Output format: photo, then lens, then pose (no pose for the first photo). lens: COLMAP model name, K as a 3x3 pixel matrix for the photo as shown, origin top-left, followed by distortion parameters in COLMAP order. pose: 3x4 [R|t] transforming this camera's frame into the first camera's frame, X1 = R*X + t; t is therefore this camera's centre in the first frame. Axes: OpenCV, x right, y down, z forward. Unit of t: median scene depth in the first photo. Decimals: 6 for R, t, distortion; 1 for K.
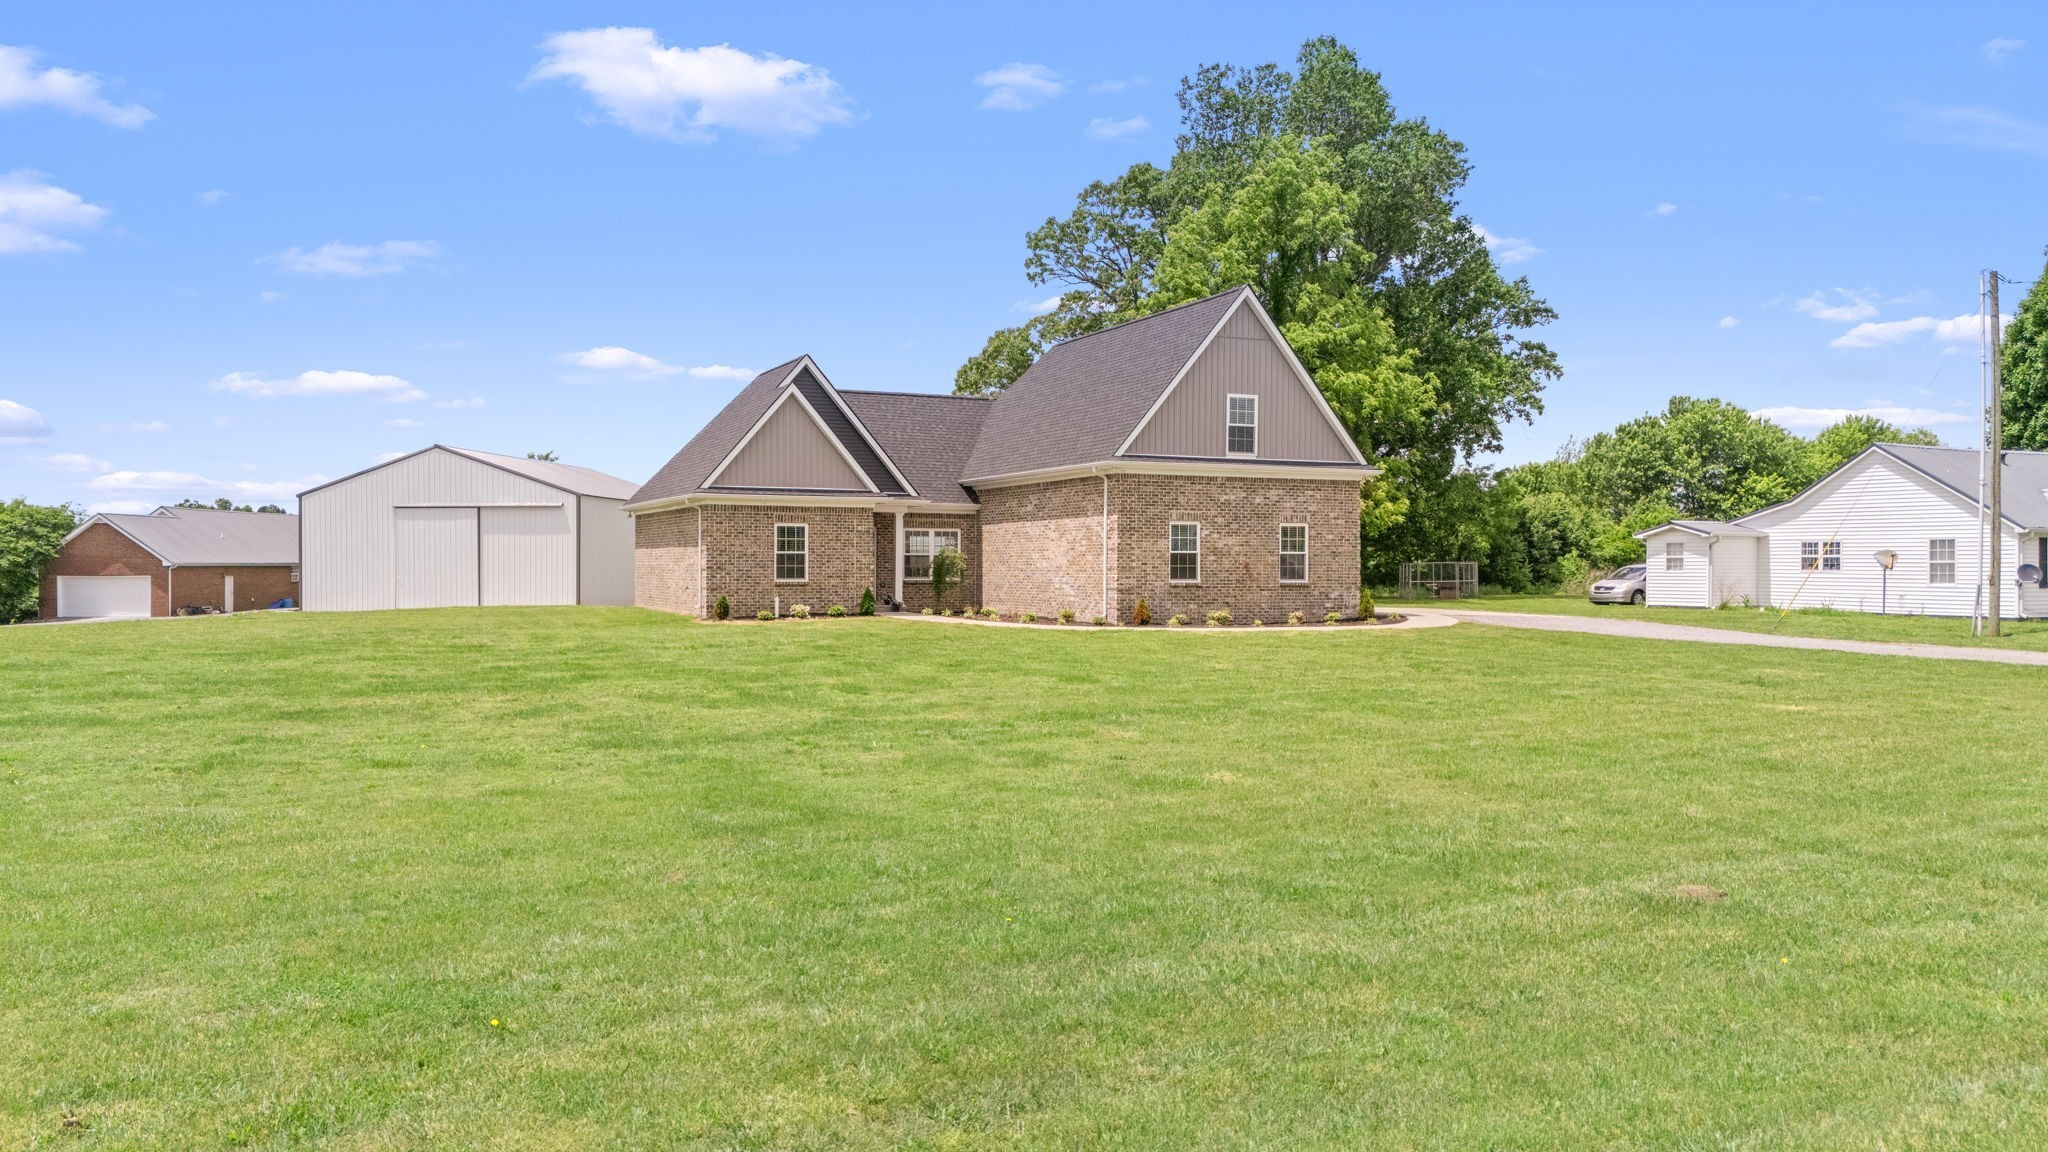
lens RADIAL K [[1538.7, 0, 1019.7], [0, 1538.7, 575.7], [0, 0, 1]] dist [0.070102, -0.056970]
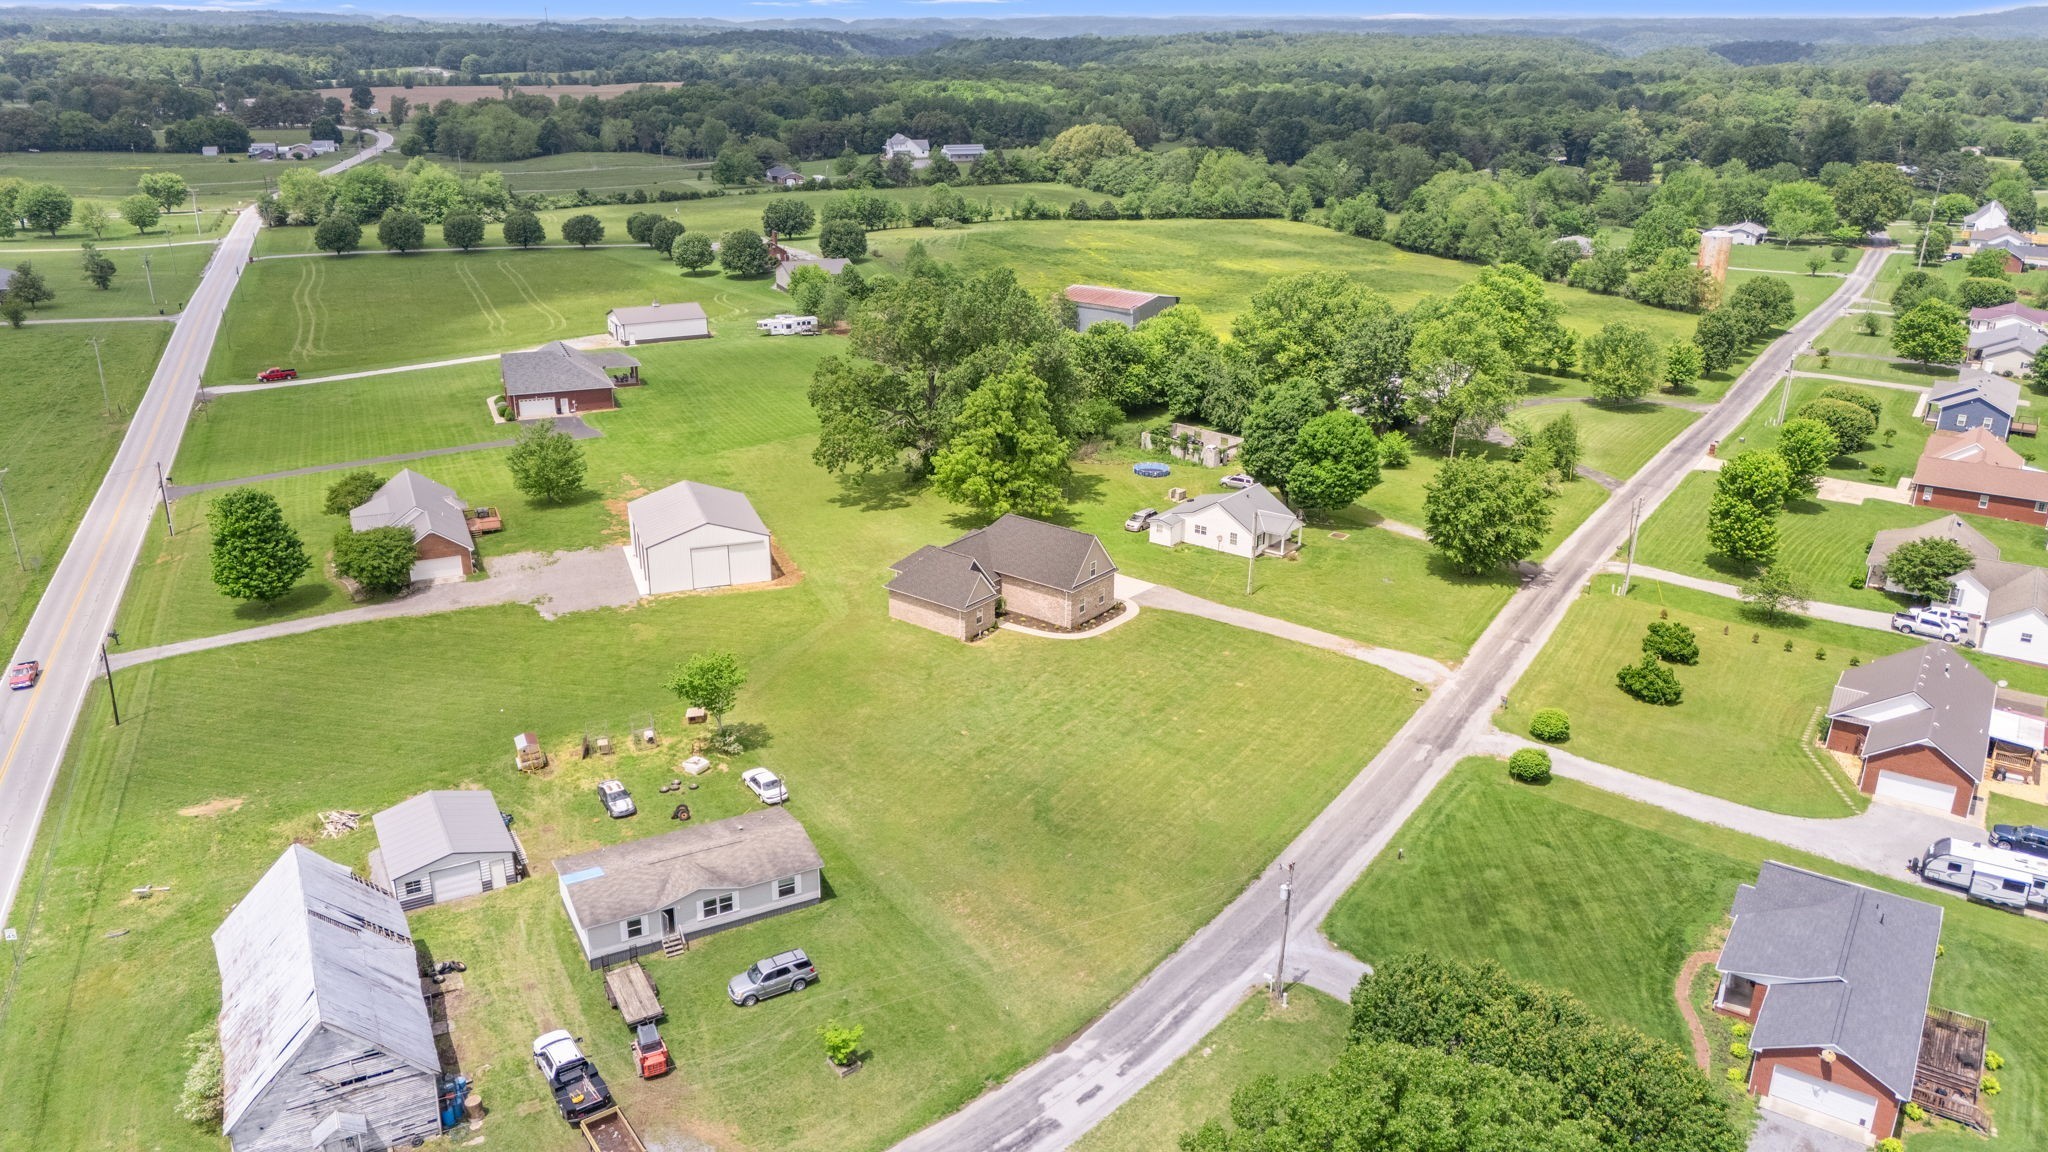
lens RADIAL K [[1538.7, 0, 1034.3], [0, 1538.7, 573.8], [0, 0, 1]] dist [0.070102, -0.056970]
pose [[0.883698, -0.161838, 0.439188, -1.489343], [-0.003249, 0.936178, 0.351512, -1.281714], [-0.468046, -0.312057, 0.826773, -1.863644]]
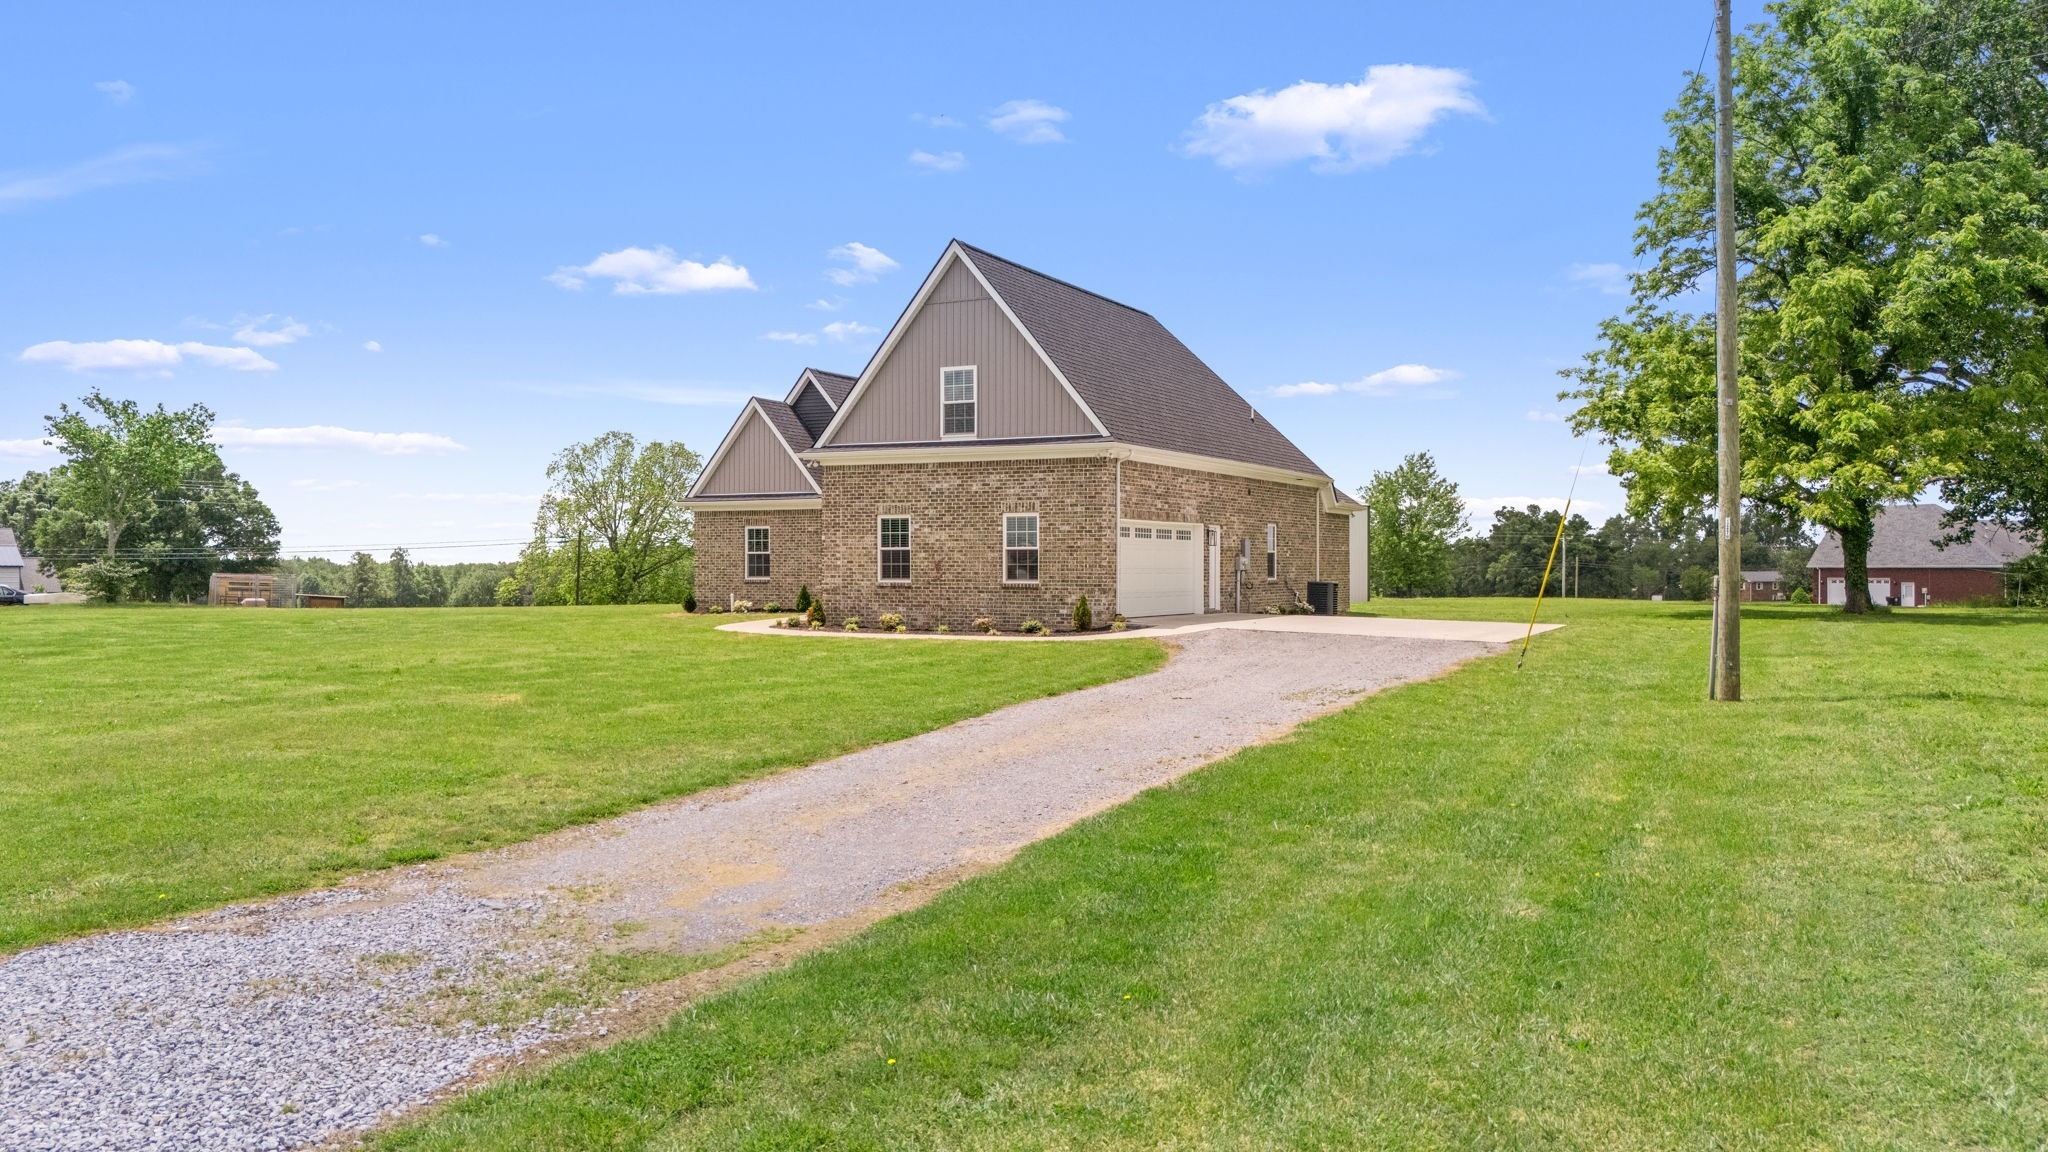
lens RADIAL K [[1538.7, 0, 1016.0], [0, 1538.7, 587.1], [0, 0, 1]] dist [0.070102, -0.056970]
pose [[0.602560, 0.008905, -0.798024, 0.779593], [-0.003293, 0.999957, 0.008672, -0.000865], [0.798067, -0.002597, 0.602563, 0.457169]]
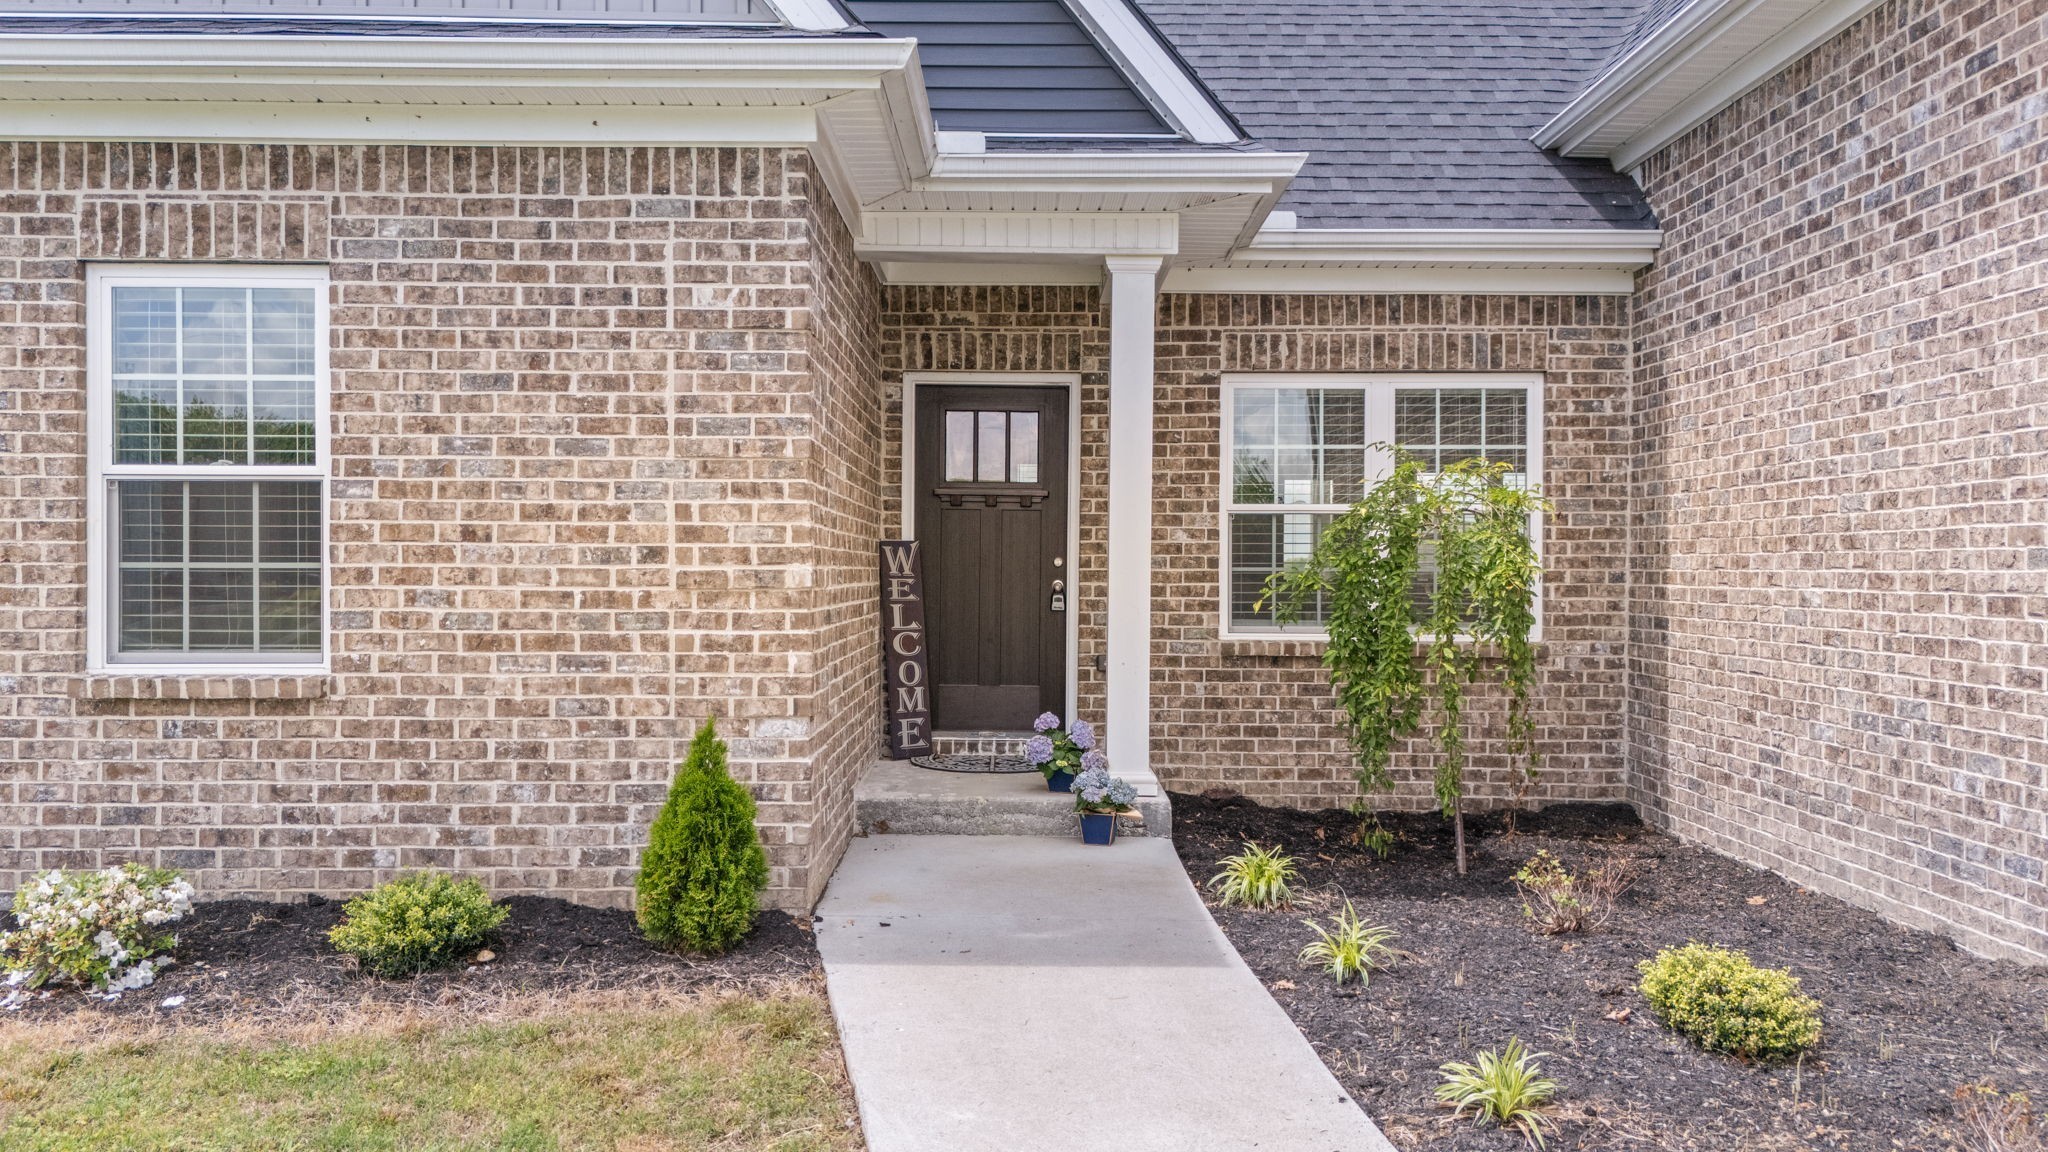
lens RADIAL K [[1538.7, 0, 1024.0], [0, 1538.7, 561.2], [0, 0, 1]] dist [0.070102, -0.056970]
pose [[0.908432, 0.000014, -0.418032, -0.017560], [-0.003998, 0.999955, -0.008653, -0.005555], [0.418013, 0.009532, 0.908391, 0.842419]]
